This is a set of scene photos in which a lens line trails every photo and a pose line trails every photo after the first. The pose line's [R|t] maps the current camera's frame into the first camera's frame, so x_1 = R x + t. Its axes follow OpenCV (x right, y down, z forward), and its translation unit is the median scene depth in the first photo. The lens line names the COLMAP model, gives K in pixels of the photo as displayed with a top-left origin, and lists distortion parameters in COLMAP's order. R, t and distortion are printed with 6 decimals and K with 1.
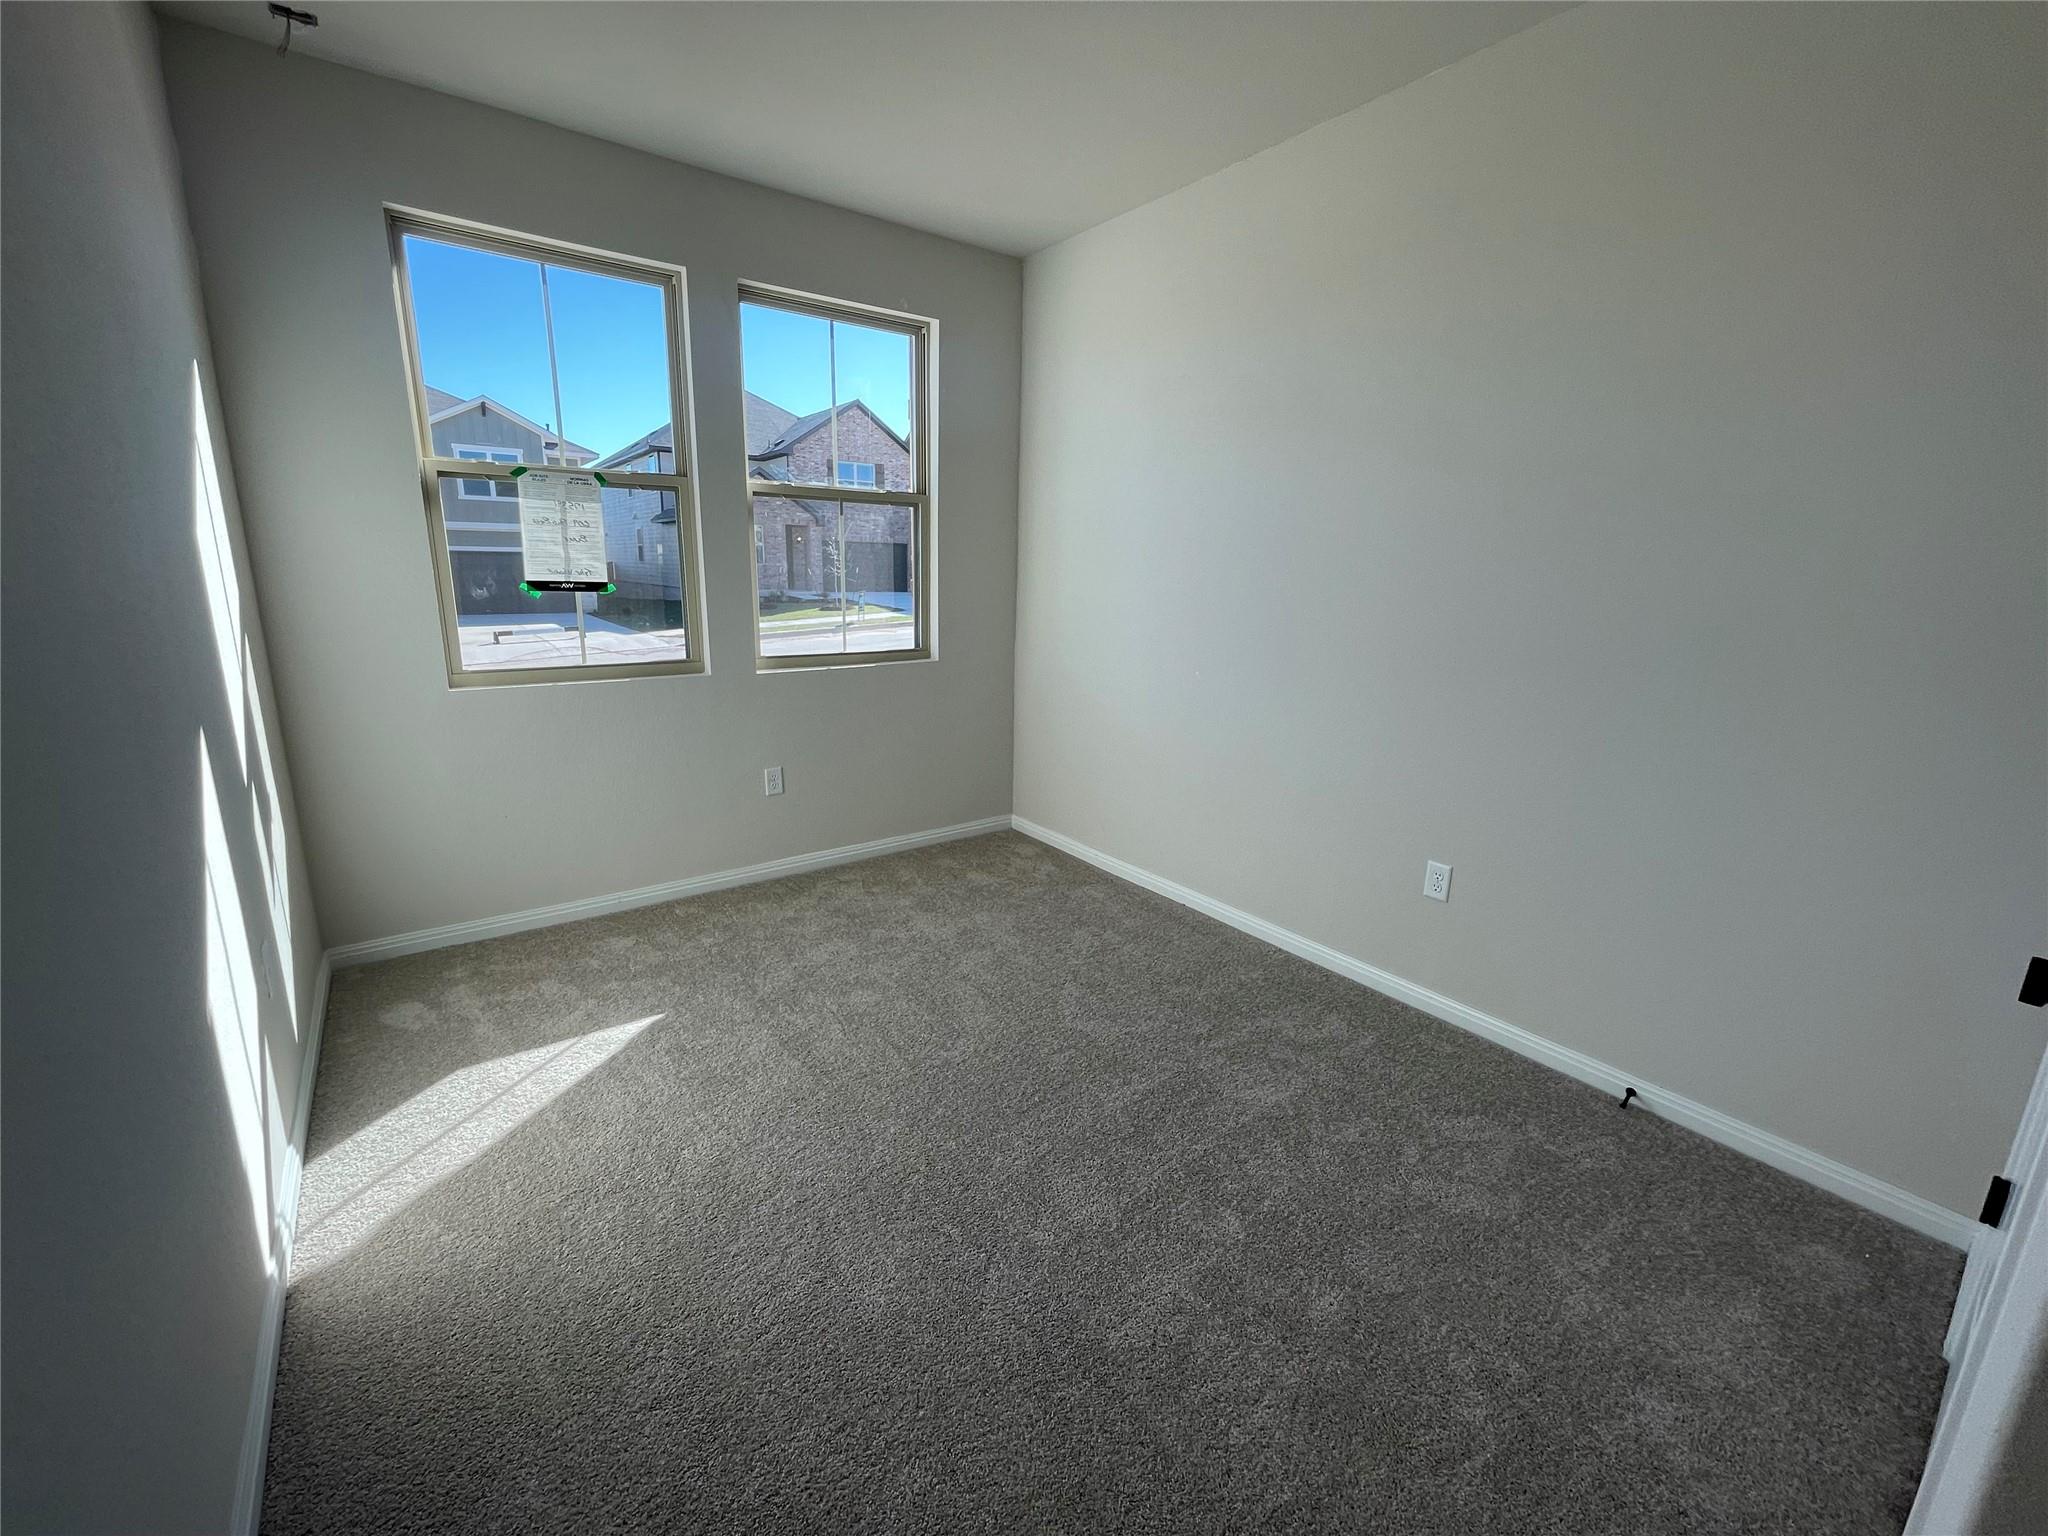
lens RADIAL K [[833.5, 0, 1018.5], [0, 833.5, 762.5], [0, 0, 1]] dist [-0.001951, -0.000003]
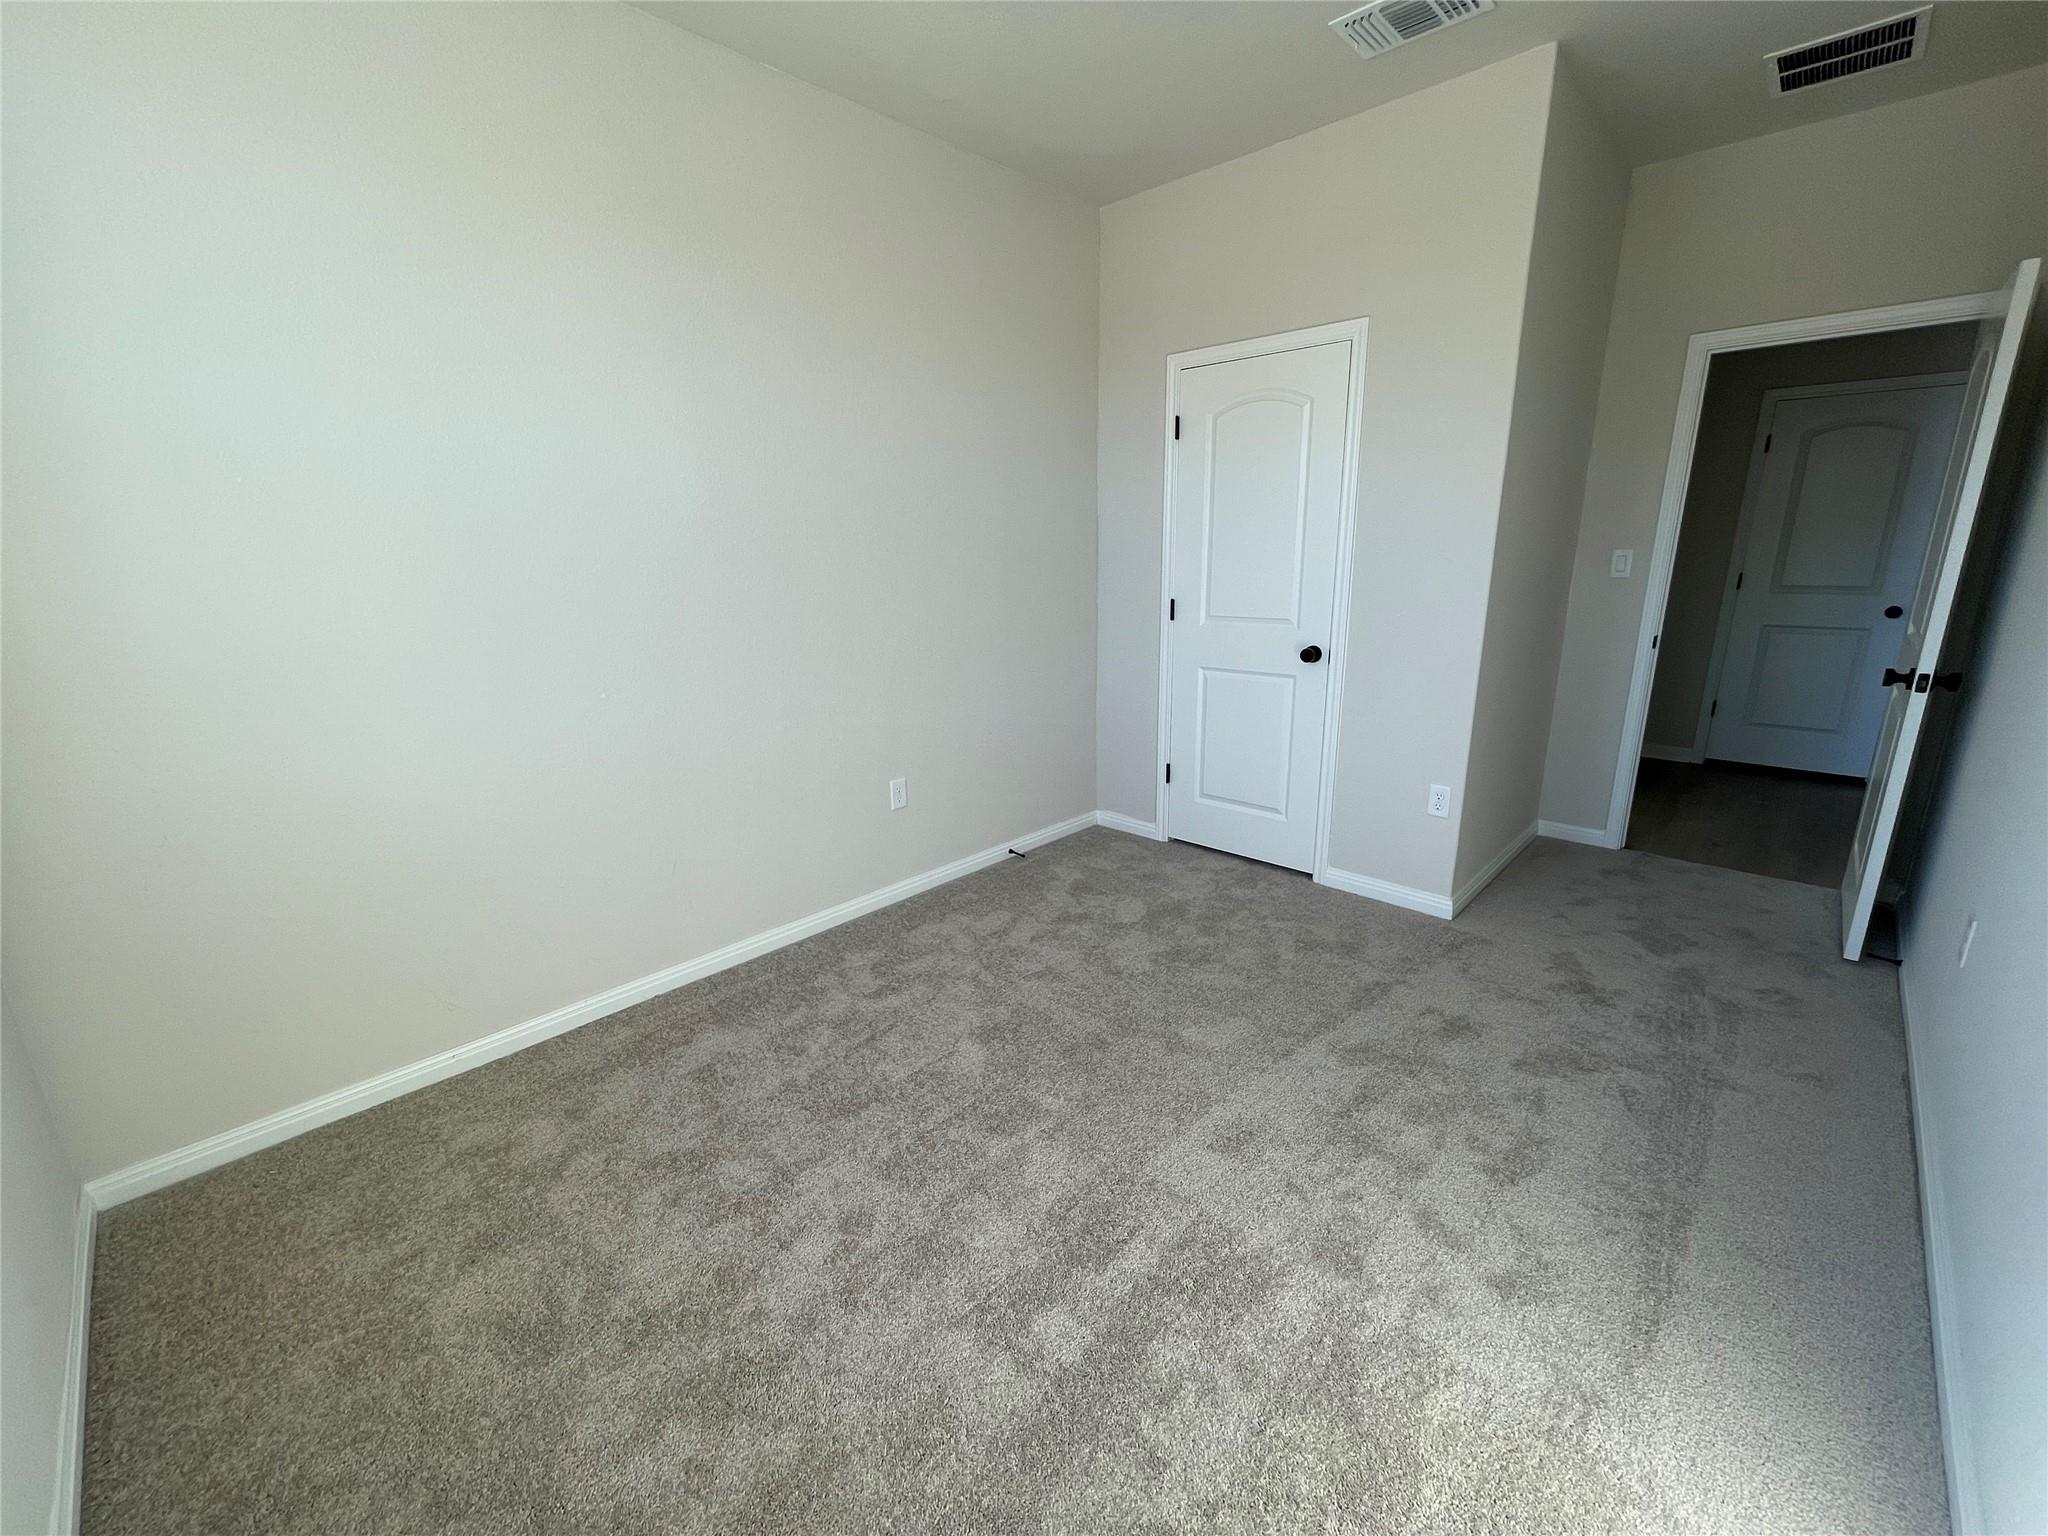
lens RADIAL K [[833.5, 0, 1018.5], [0, 833.5, 762.5], [0, 0, 1]] dist [-0.001951, -0.000003]
pose [[-0.163328, -0.269985, 0.948911, -0.626403], [0.243979, 0.920898, 0.304008, -0.211467], [-0.955928, 0.281167, -0.084538, 0.837489]]
